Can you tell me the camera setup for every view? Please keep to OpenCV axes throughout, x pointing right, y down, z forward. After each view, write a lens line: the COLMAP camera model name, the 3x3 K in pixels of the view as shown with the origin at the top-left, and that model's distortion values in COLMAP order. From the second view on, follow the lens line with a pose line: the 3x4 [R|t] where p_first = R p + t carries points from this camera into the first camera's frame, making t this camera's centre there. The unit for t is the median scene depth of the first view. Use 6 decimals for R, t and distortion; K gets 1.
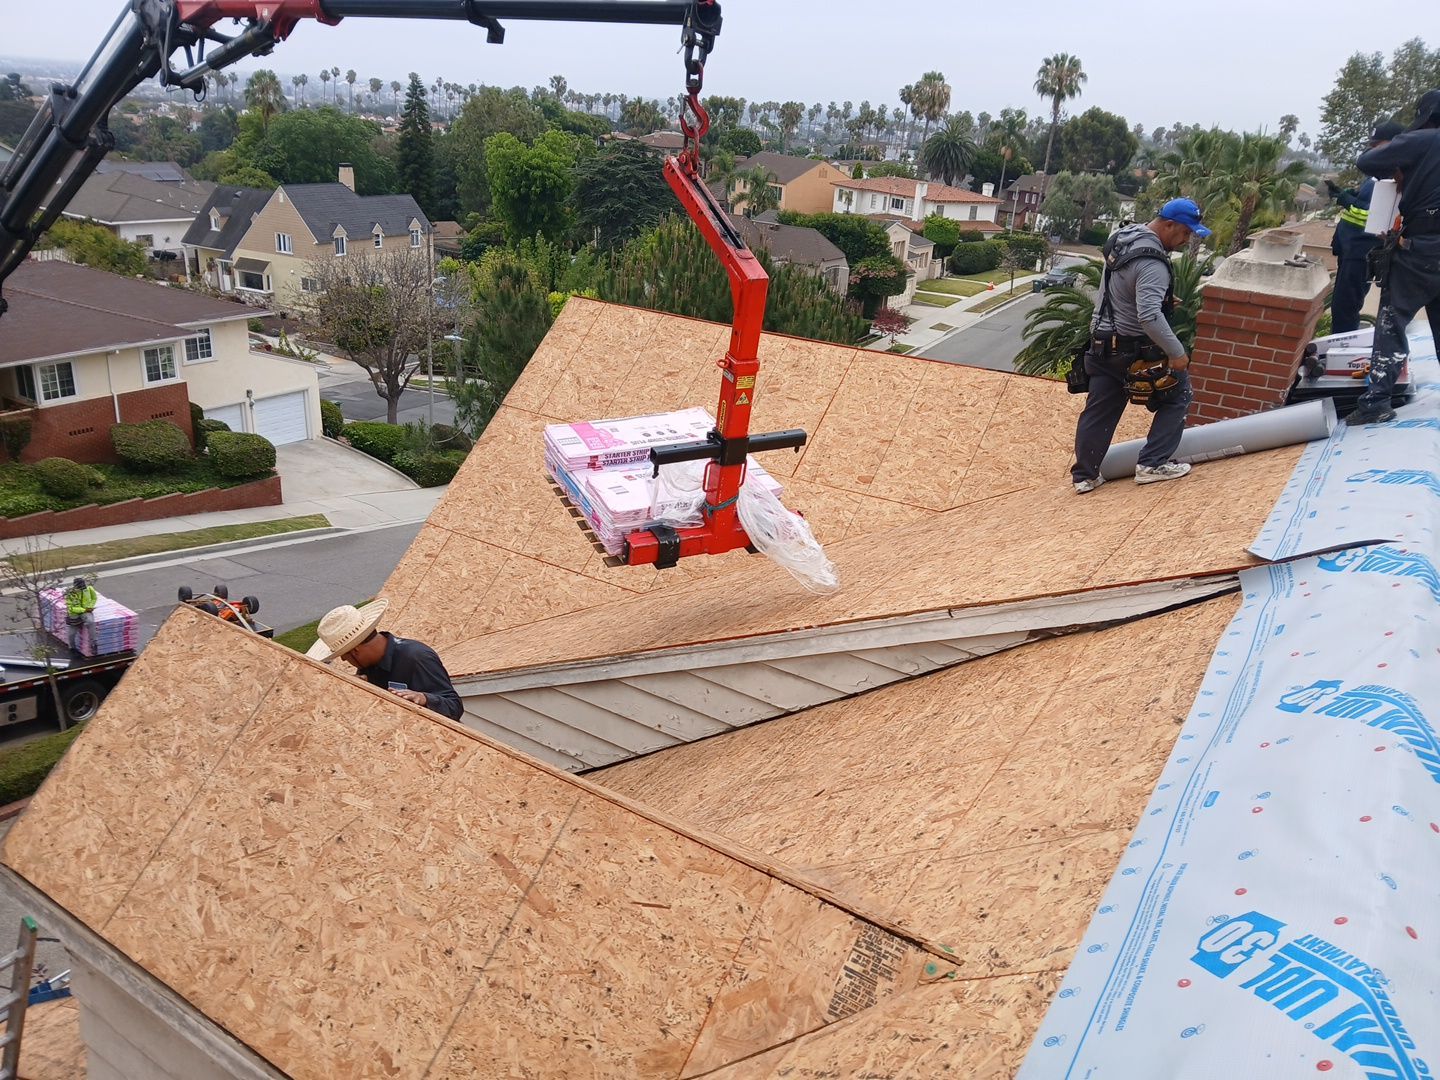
lens RADIAL K [[1109.6, 0, 720.0], [0, 1109.6, 540.0], [0, 0, 1]] dist [0.059912, -0.116097]
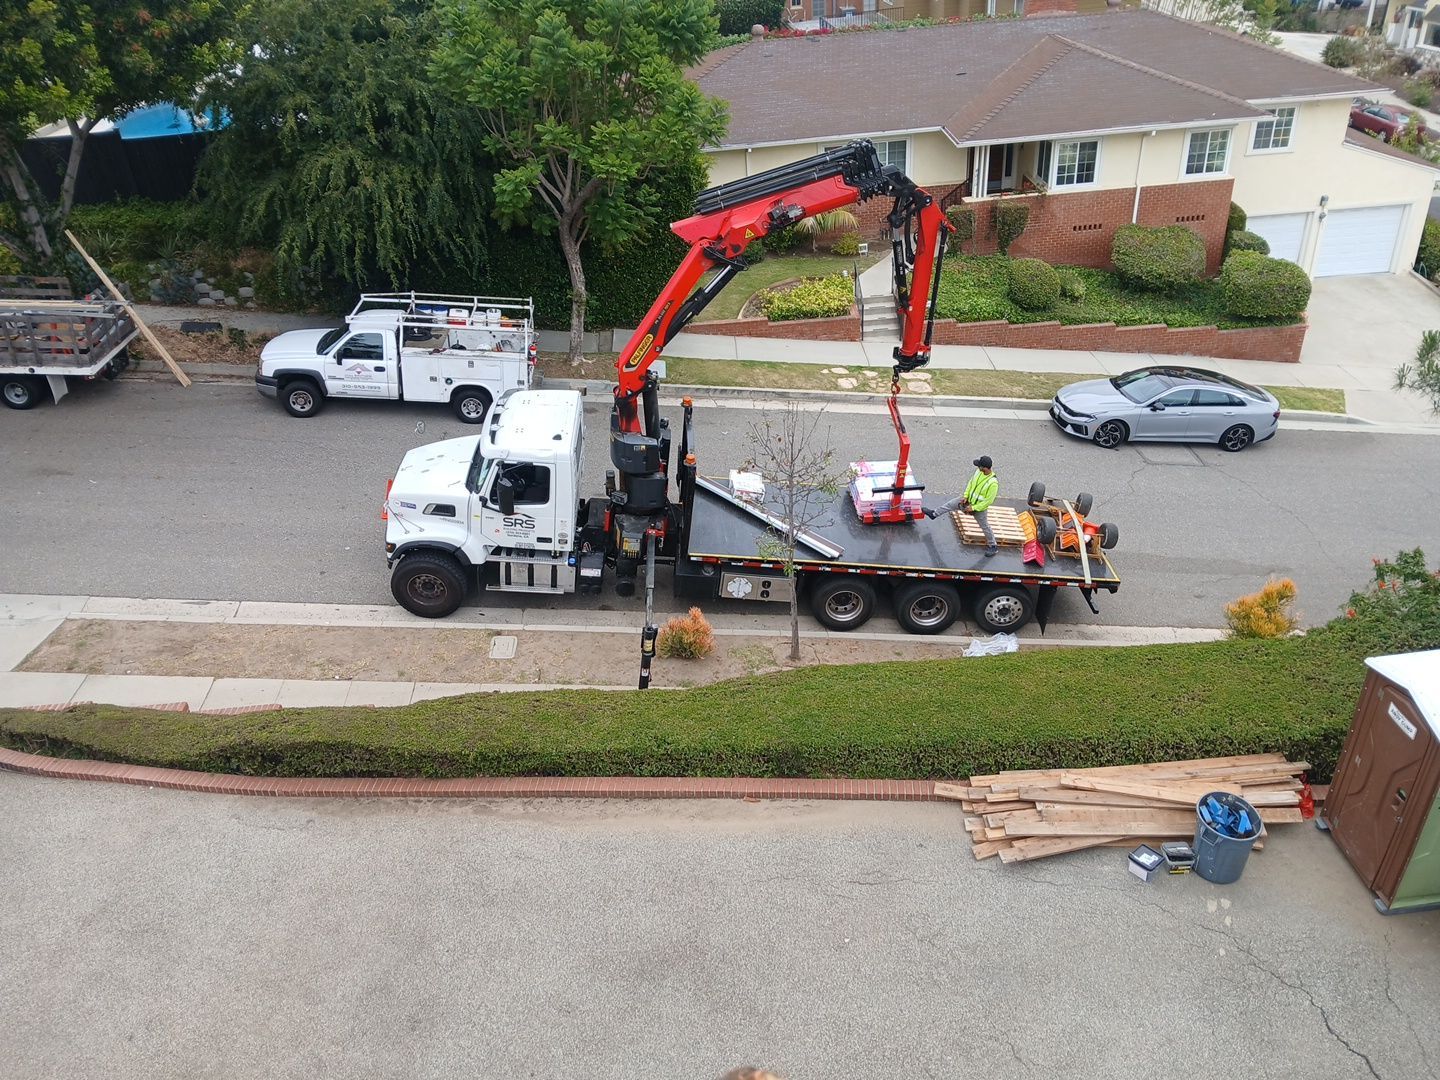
lens RADIAL K [[1109.6, 0, 720.0], [0, 1109.6, 540.0], [0, 0, 1]] dist [0.059912, -0.116097]
pose [[0.573775, 0.359733, -0.735781, -0.022742], [-0.201896, 0.932777, 0.298604, -0.069338], [0.793738, -0.022780, 0.607833, 0.247844]]
